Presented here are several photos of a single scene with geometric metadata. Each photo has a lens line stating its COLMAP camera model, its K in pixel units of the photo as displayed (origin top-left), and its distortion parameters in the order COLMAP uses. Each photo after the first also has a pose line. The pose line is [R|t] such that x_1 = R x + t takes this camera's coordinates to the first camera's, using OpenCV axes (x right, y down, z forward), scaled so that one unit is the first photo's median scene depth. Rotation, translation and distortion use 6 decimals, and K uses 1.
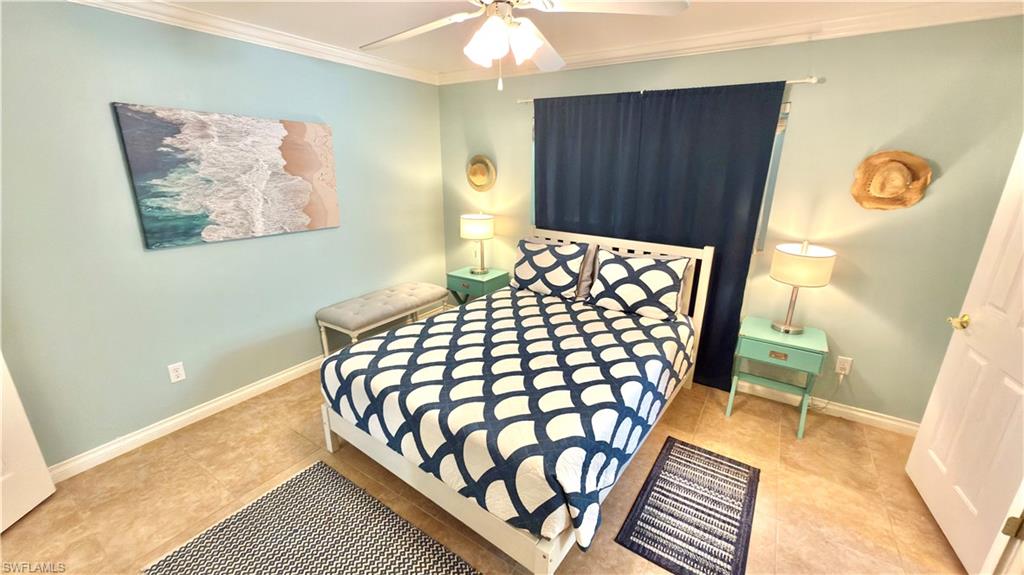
lens RADIAL K [[407.1, 0, 512.8], [0, 407.1, 288.1], [0, 0, 1]] dist [-0.001190, 0.000060]
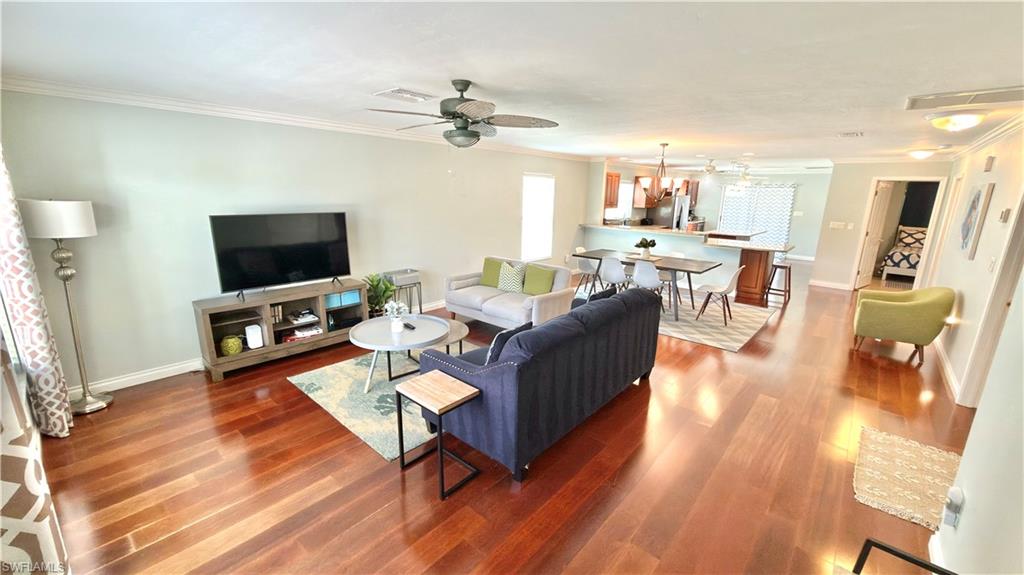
lens RADIAL K [[407.1, 0, 512.8], [0, 407.1, 288.1], [0, 0, 1]] dist [-0.001190, 0.000060]
pose [[0.987974, 0.047498, -0.147145, -2.746937], [-0.056826, 0.996589, -0.059849, 0.751161], [0.143800, 0.067490, 0.987303, -2.653940]]
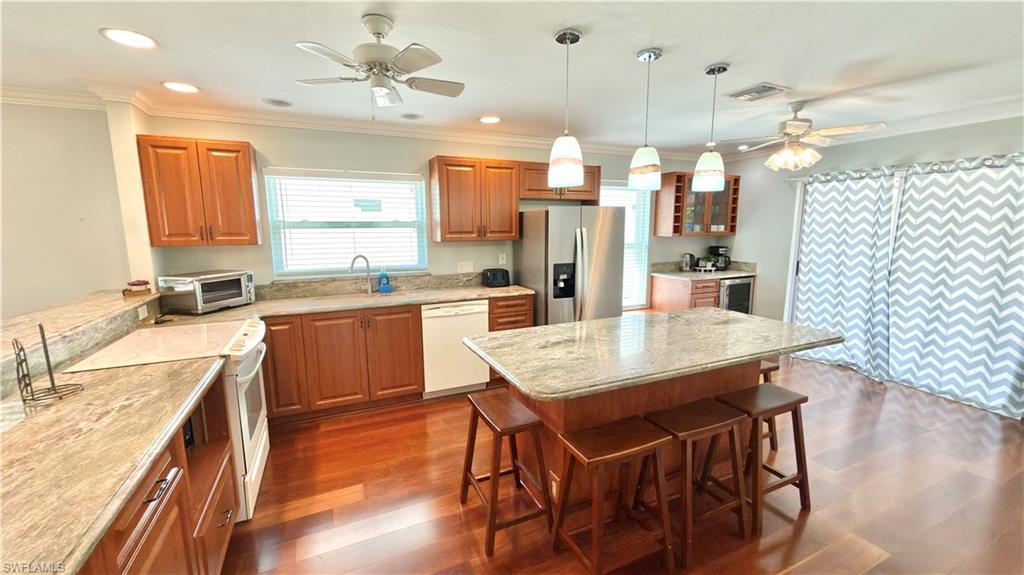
lens RADIAL K [[407.1, 0, 512.8], [0, 407.1, 288.1], [0, 0, 1]] dist [-0.001190, 0.000060]
pose [[0.841164, 0.070392, -0.536180, -1.239228], [-0.147062, 0.983902, -0.101541, 0.004898], [0.520400, 0.164264, 0.837974, 0.077962]]
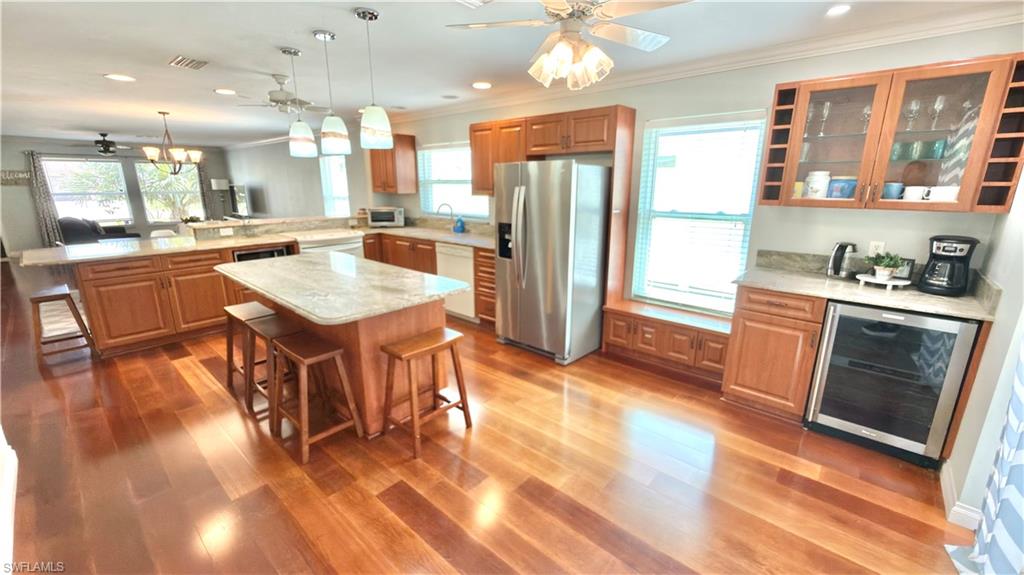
lens RADIAL K [[407.1, 0, 512.8], [0, 407.1, 288.1], [0, 0, 1]] dist [-0.001190, 0.000060]
pose [[-0.151905, 0.239329, -0.958982, -0.527709], [-0.291984, 0.916074, 0.274872, -0.403265], [0.944283, 0.321761, -0.069276, 1.428999]]
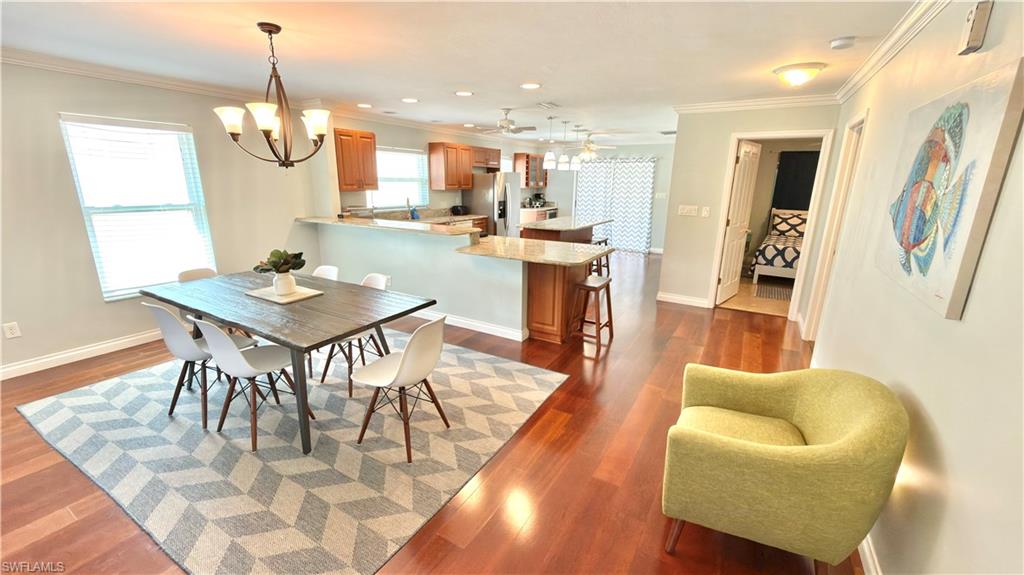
lens RADIAL K [[407.1, 0, 512.8], [0, 407.1, 288.1], [0, 0, 1]] dist [-0.001190, 0.000060]
pose [[0.999380, -0.005006, 0.034854, -1.835589], [0.006283, 0.999309, -0.036621, 0.440103], [-0.034646, 0.036817, 0.998721, -1.399827]]
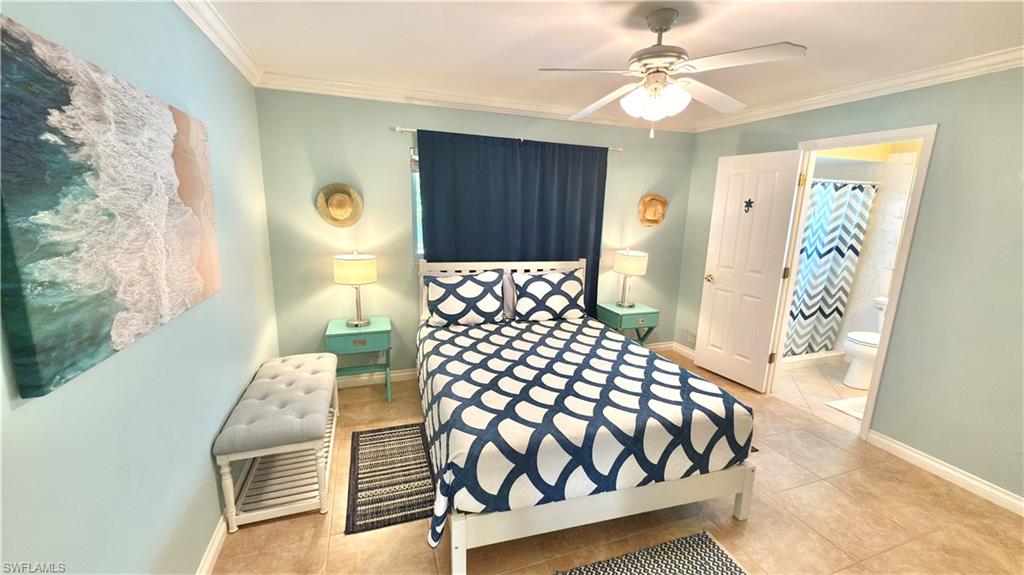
lens RADIAL K [[407.1, 0, 512.8], [0, 407.1, 288.1], [0, 0, 1]] dist [-0.001190, 0.000060]
pose [[0.603820, -0.152370, 0.782422, -0.745850], [0.215509, 0.976212, 0.023794, -0.088355], [-0.767435, 0.154252, 0.622294, 0.345783]]
